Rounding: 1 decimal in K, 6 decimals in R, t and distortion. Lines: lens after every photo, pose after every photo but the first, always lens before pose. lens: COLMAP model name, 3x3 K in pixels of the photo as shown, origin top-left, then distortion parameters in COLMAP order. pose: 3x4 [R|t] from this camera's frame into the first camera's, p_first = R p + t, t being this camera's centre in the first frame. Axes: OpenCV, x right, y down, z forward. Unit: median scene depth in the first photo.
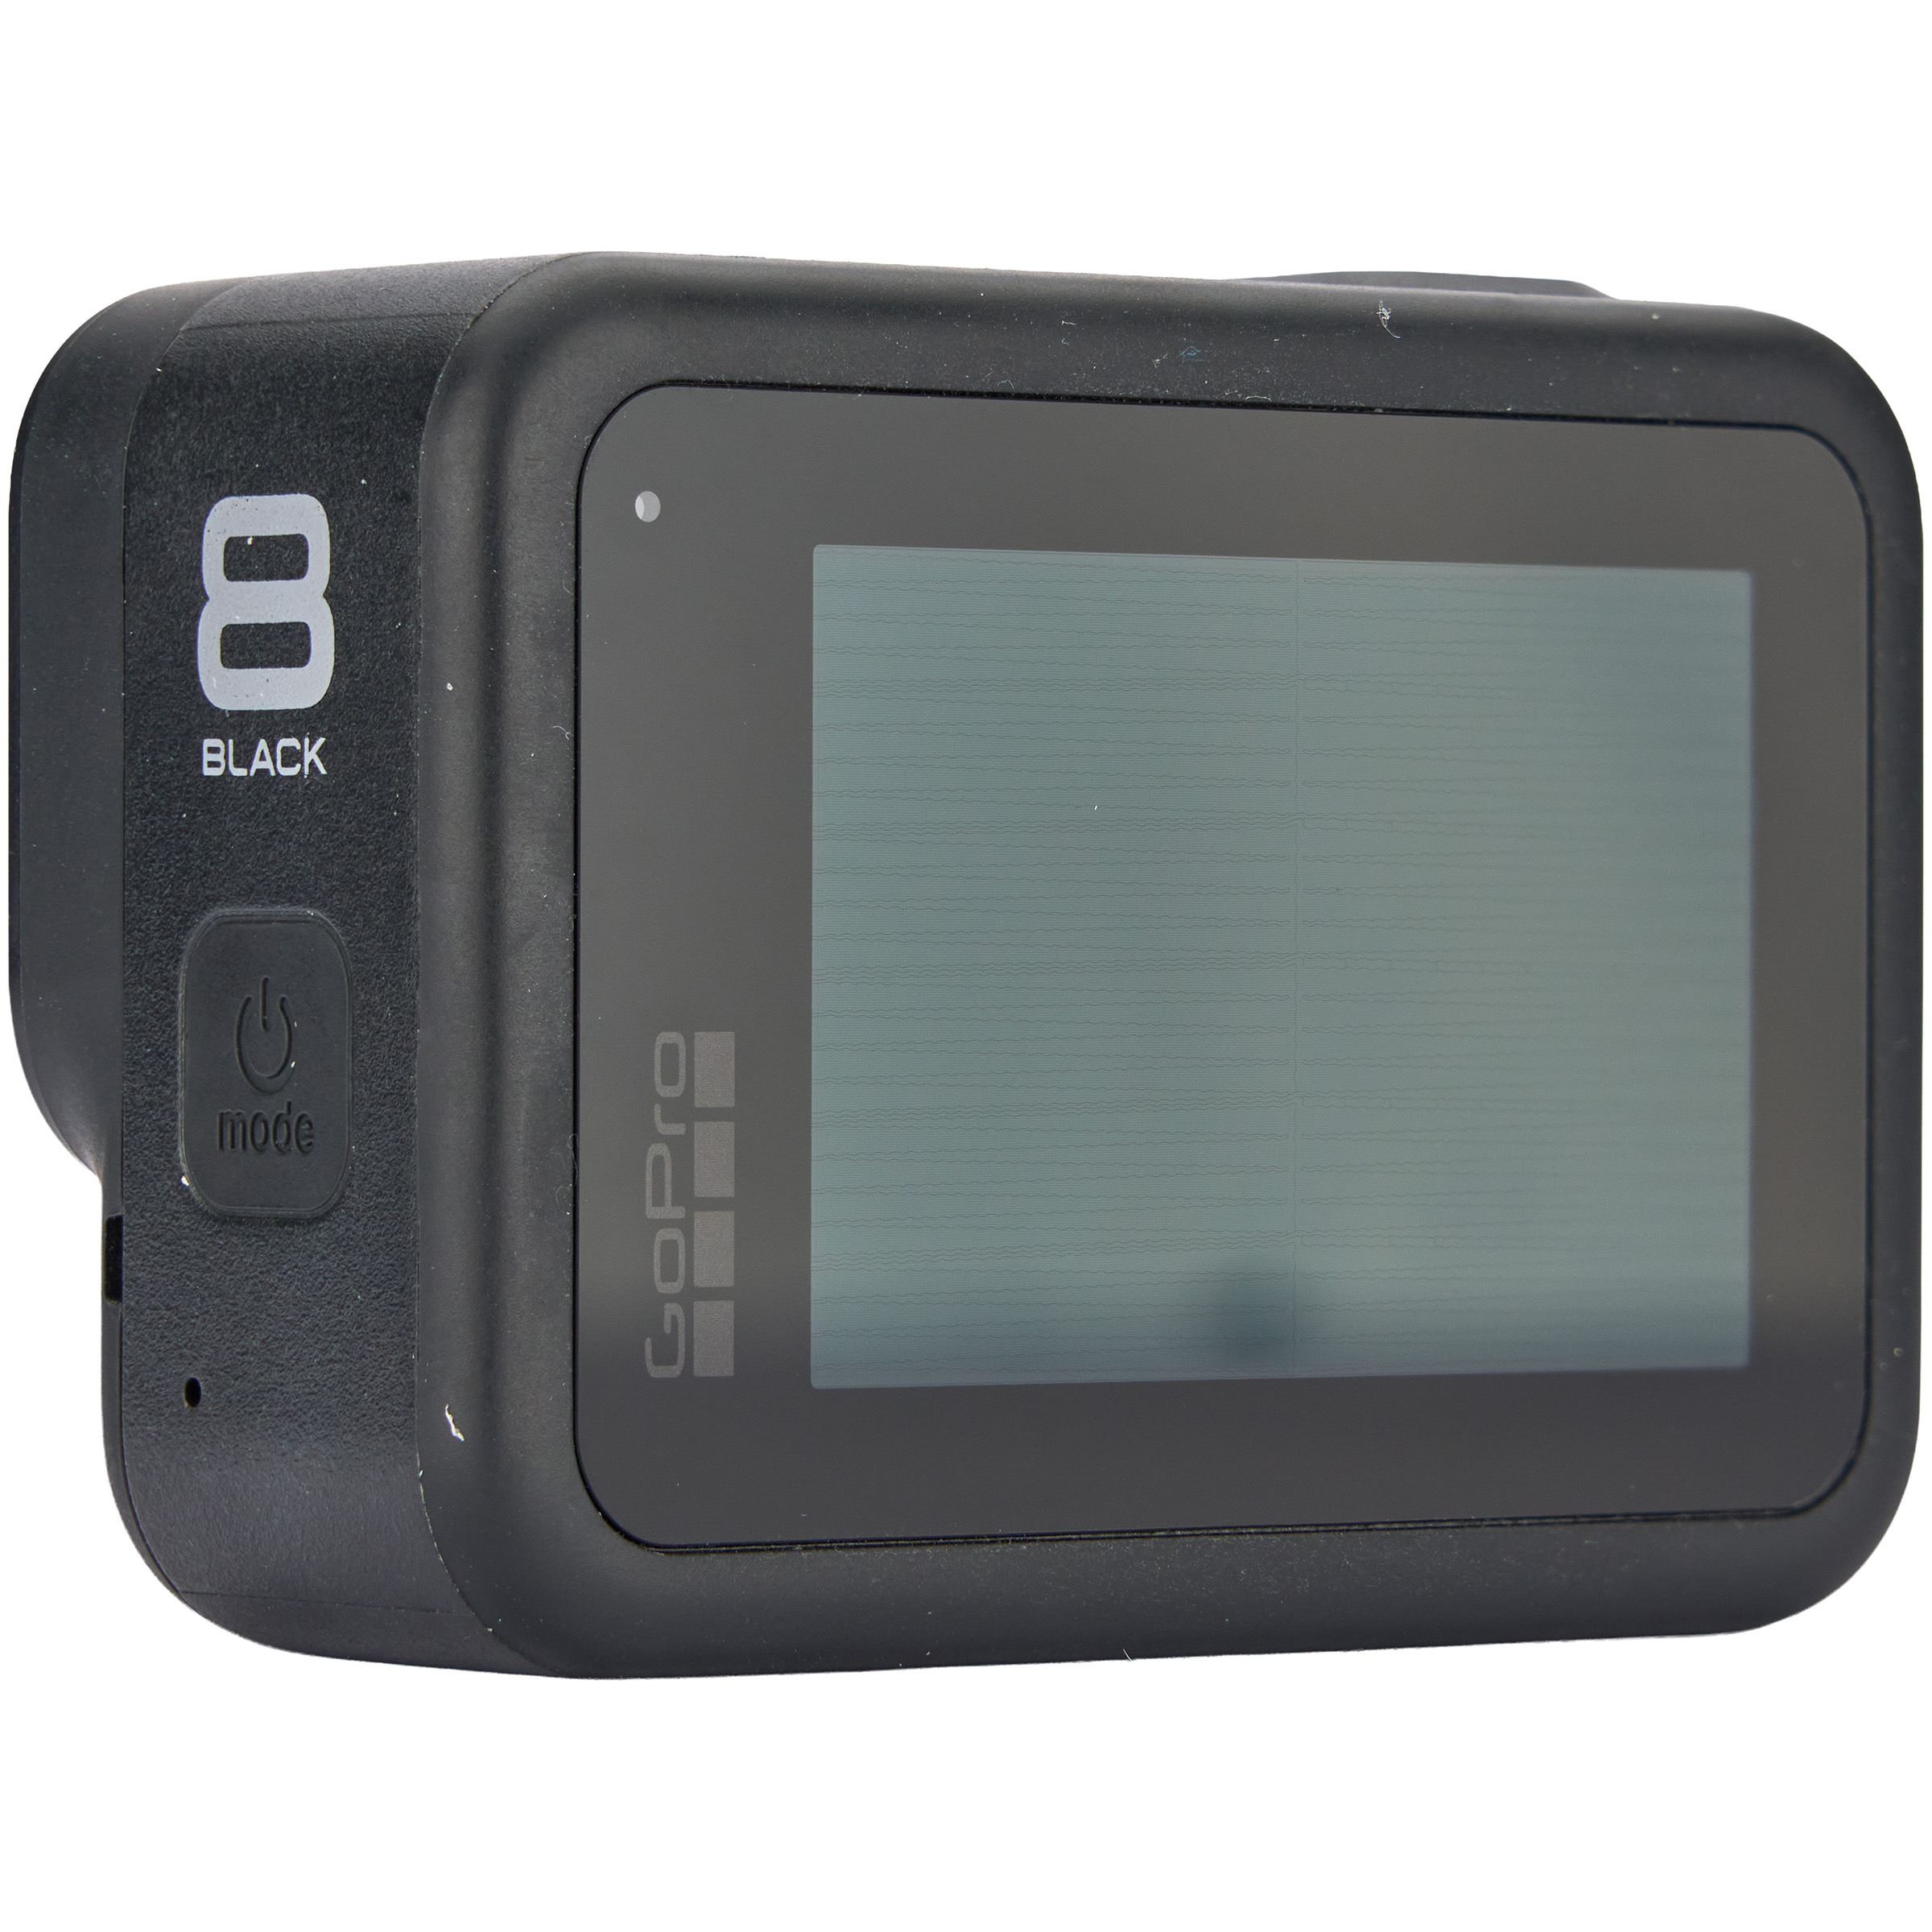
lens RADIAL K [[12861.8, 0, 963.4], [0, 12861.8, 966.4], [0, 0, 1]] dist [-0.859771, 0.000000]
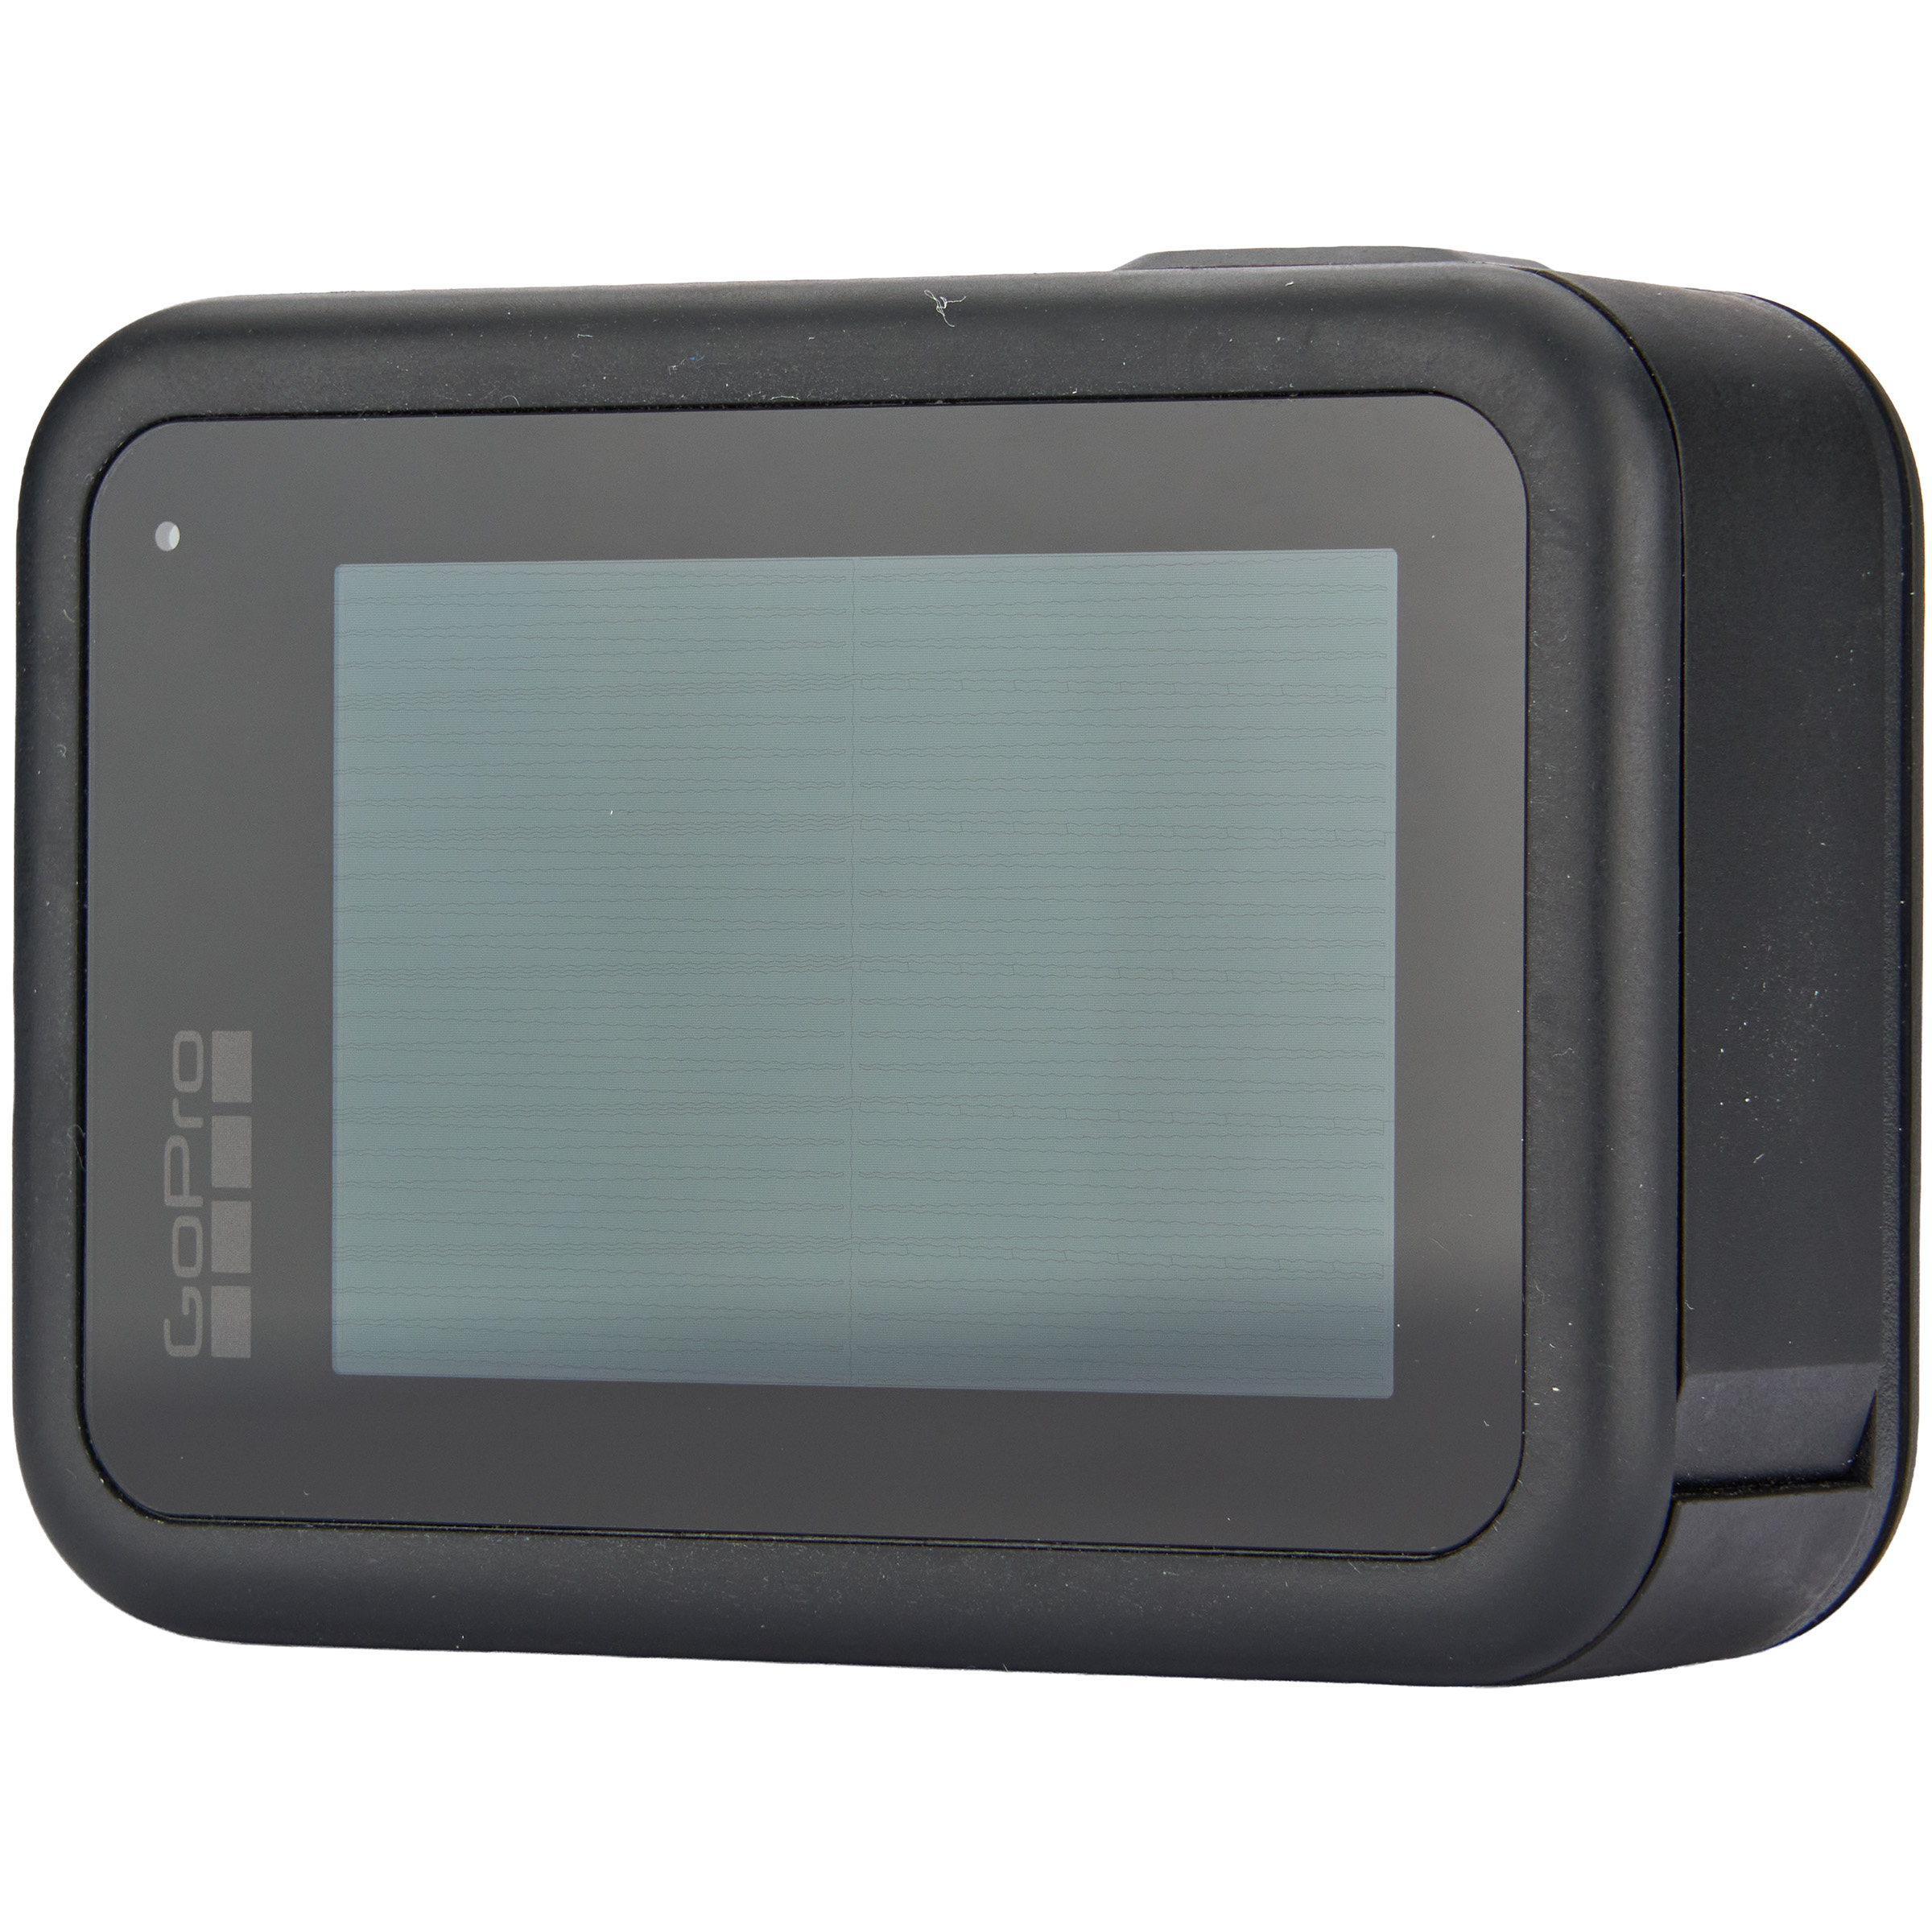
lens RADIAL K [[12861.8, 0, 966.5], [0, 12861.8, 967.3], [0, 0, 1]] dist [-0.859771, 0.000000]
pose [[0.388496, -0.000371, -0.921450, 0.966850], [-0.001918, 0.999997, -0.001211, 0.001009], [0.921448, 0.002238, 0.388494, 0.642698]]
